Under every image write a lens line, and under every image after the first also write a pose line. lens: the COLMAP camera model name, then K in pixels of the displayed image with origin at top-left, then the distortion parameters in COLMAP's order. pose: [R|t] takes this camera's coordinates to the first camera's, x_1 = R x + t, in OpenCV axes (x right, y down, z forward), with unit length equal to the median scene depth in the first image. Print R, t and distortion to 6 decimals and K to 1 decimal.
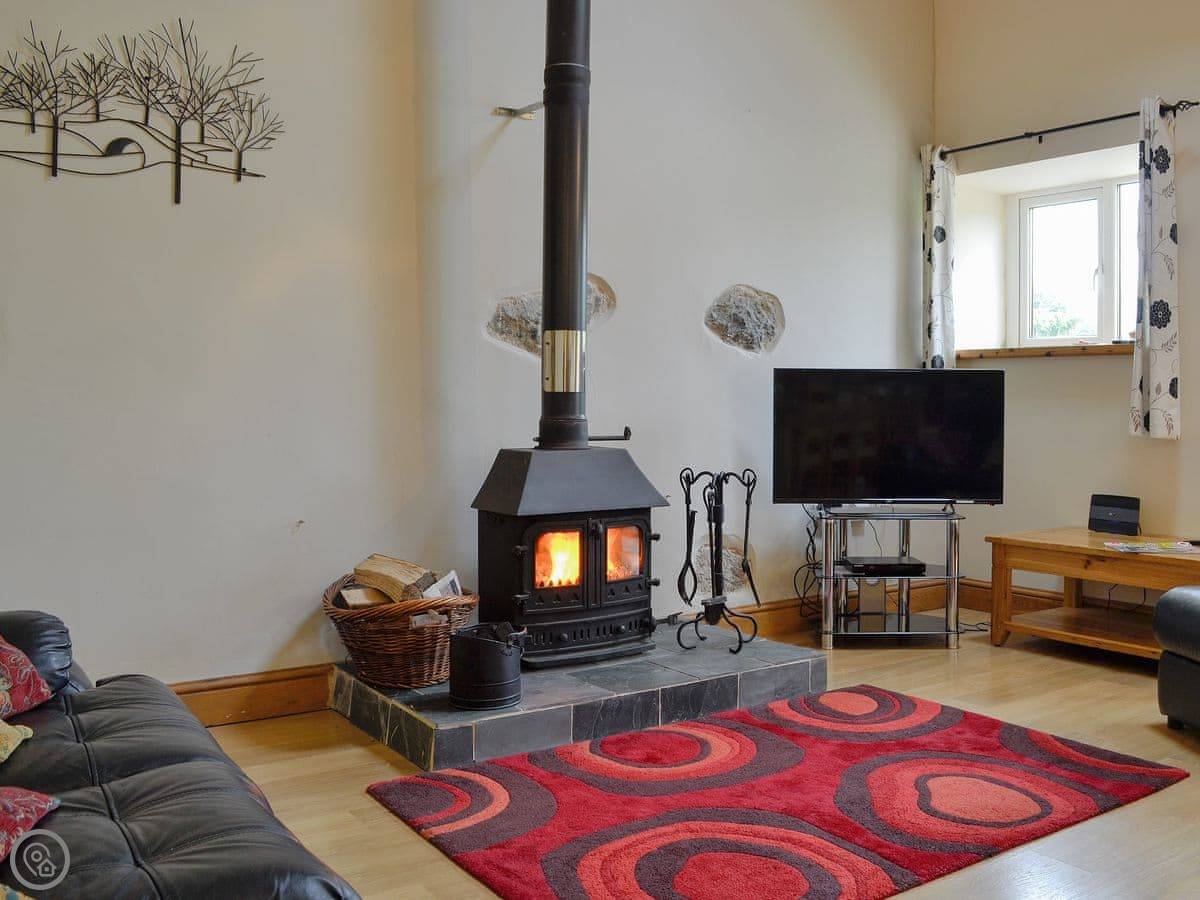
lens RADIAL K [[1028.9, 0, 600.0], [0, 1028.9, 462.7], [0, 0, 1]] dist [-0.049580, 0.001127]
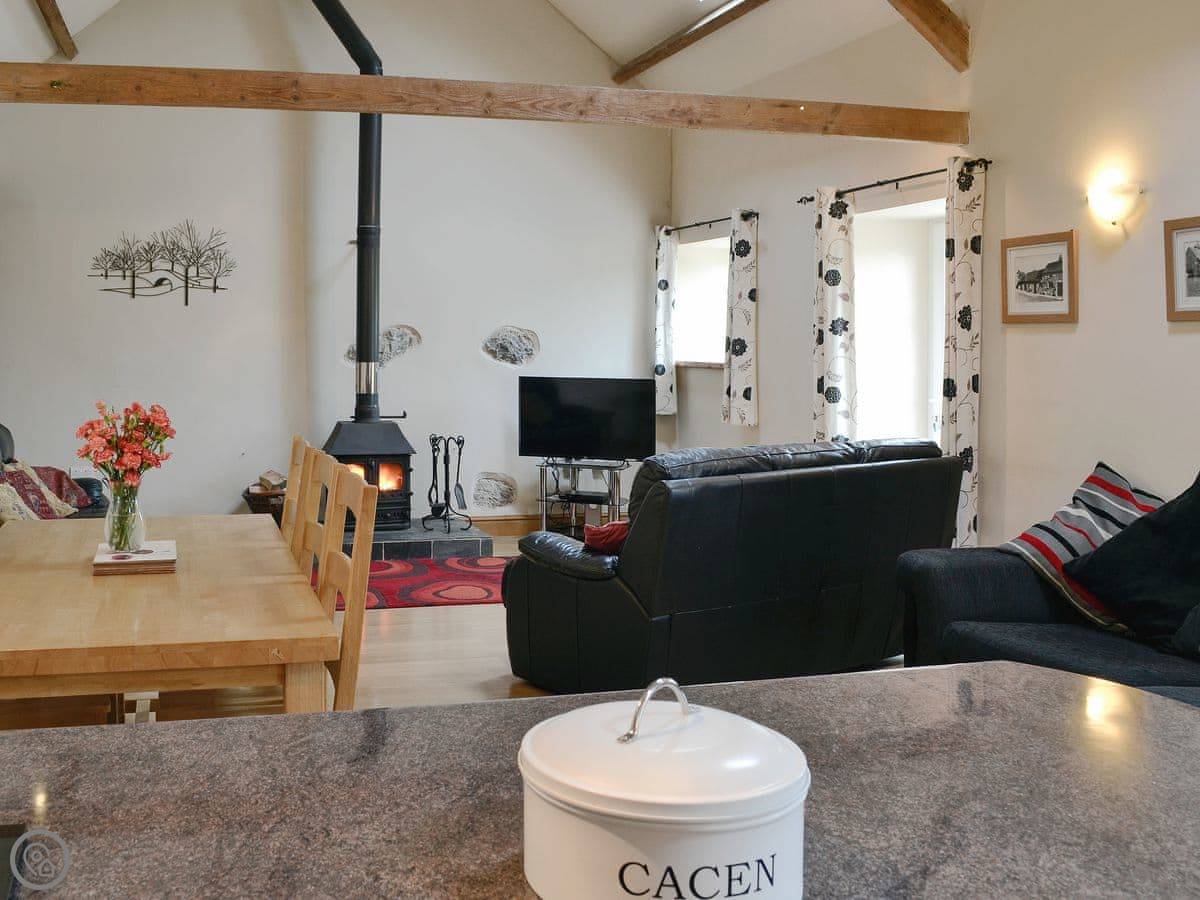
lens RADIAL K [[1469.9, 0, 600.0], [0, 1469.9, 450.0], [0, 0, 1]] dist [-0.009731, -0.016579]
pose [[0.927007, 0.039681, -0.372938, 1.379918], [-0.025639, 0.998766, 0.042537, -0.088416], [0.374166, -0.029870, 0.926881, -1.382594]]
